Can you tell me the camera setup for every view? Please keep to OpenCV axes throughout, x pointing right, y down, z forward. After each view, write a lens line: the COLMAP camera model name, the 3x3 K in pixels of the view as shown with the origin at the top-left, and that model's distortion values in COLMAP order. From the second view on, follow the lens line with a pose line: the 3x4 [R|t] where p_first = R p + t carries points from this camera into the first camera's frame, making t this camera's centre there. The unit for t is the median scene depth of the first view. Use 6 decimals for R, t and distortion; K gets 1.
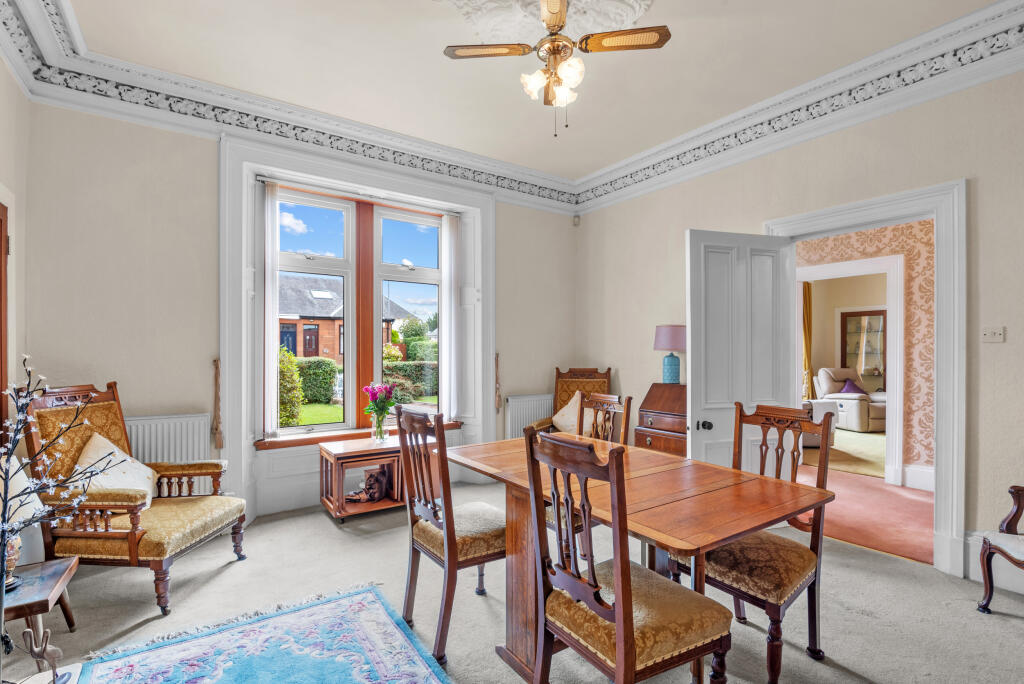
lens RADIAL K [[474.2, 0, 508.9], [0, 474.2, 350.6], [0, 0, 1]] dist [-0.001649, -0.001208]
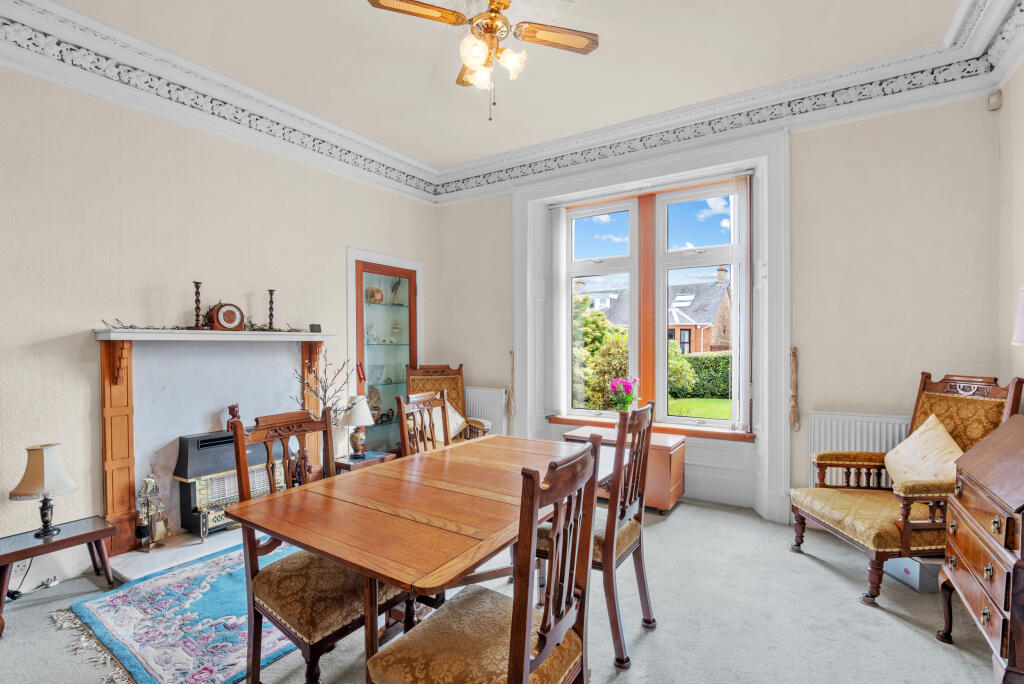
lens RADIAL K [[474.2, 0, 508.9], [0, 474.2, 350.6], [0, 0, 1]] dist [-0.001649, -0.001208]
pose [[0.394343, 0.013036, -0.918871, 0.506224], [0.001615, 0.999888, 0.014878, -0.001477], [0.918962, -0.007351, 0.394278, 0.342056]]
